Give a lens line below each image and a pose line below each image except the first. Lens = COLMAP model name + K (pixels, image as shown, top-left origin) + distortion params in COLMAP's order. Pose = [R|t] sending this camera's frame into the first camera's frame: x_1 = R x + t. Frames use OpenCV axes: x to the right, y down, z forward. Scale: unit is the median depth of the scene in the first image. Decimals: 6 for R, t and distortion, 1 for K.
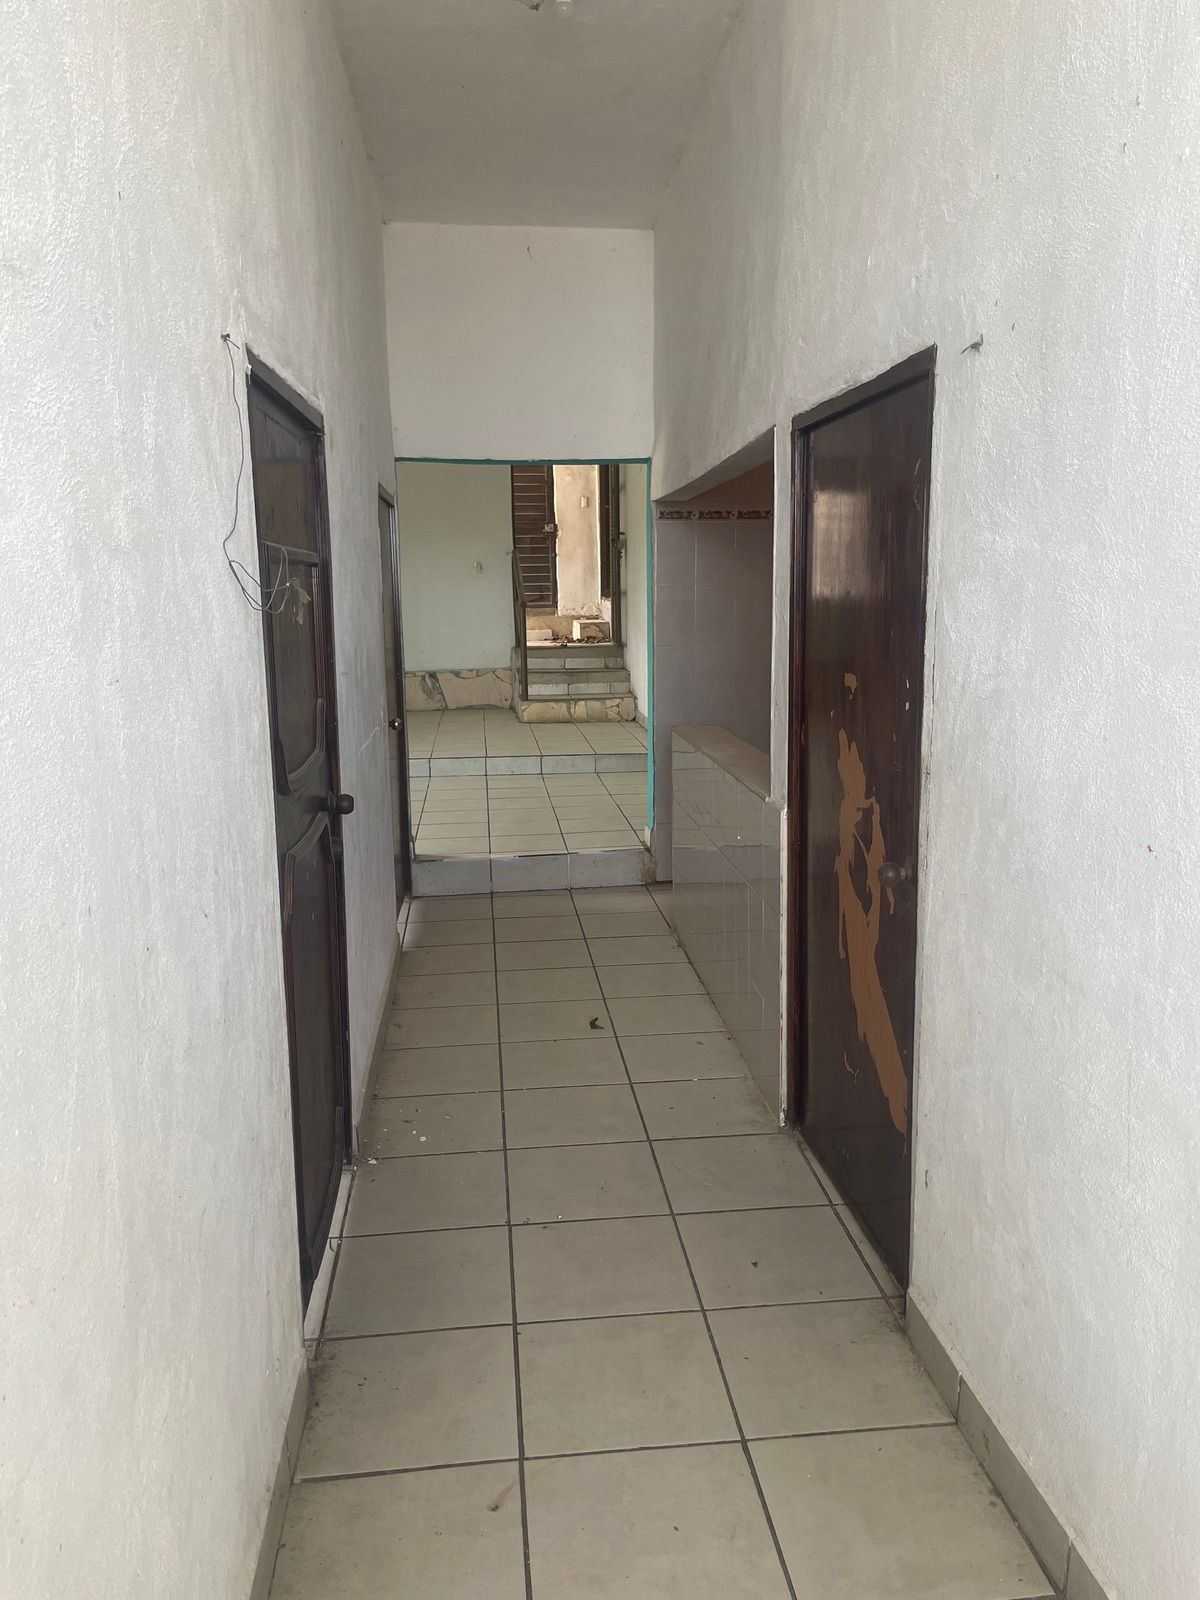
lens RADIAL K [[1210.8, 0, 601.7], [0, 1210.8, 804.7], [0, 0, 1]] dist [0.003769, -0.000355]
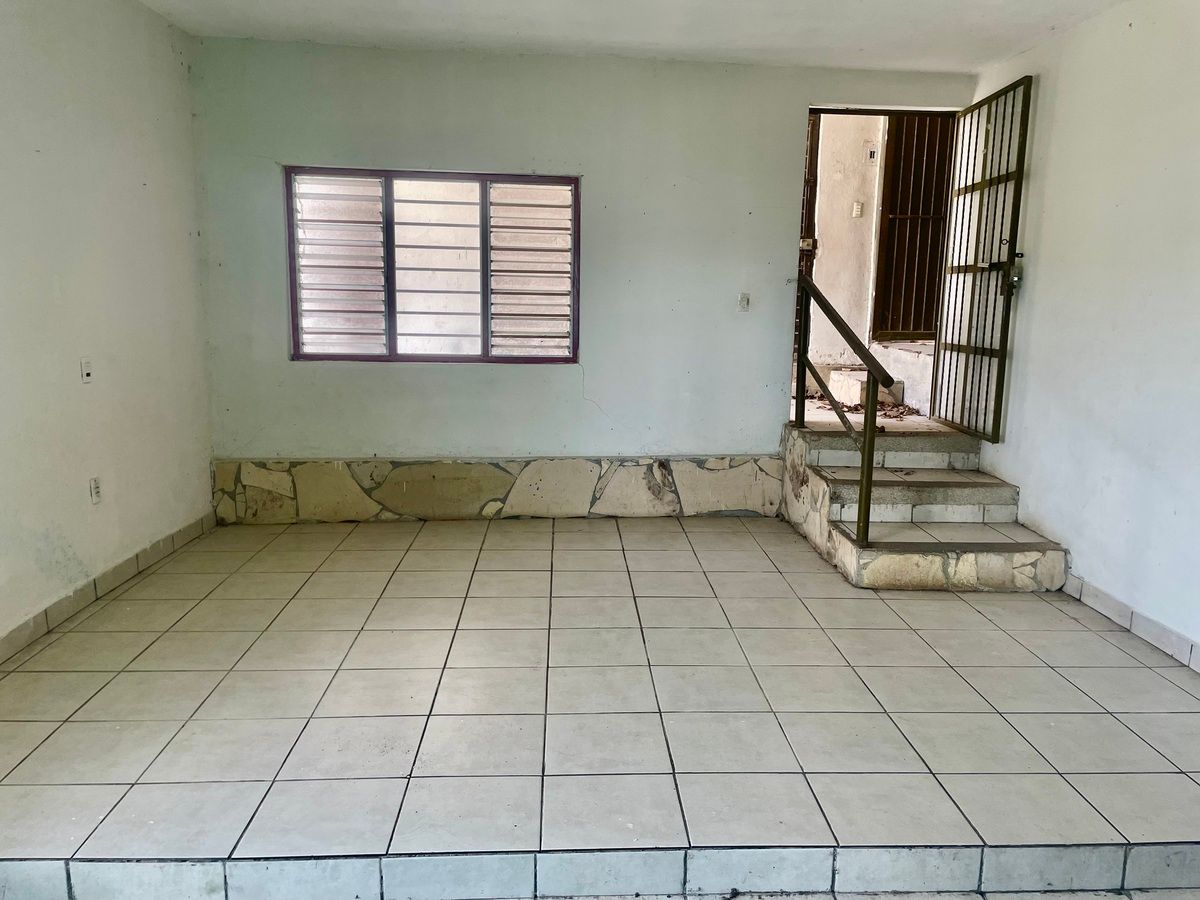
lens RADIAL K [[908.1, 0, 600.9], [0, 908.1, 447.7], [0, 0, 1]] dist [0.003769, -0.000355]
pose [[0.997219, 0.039749, -0.063036, -0.142929], [-0.040379, 0.999146, -0.008742, -0.110116], [0.062635, 0.011263, 0.997973, 0.511314]]
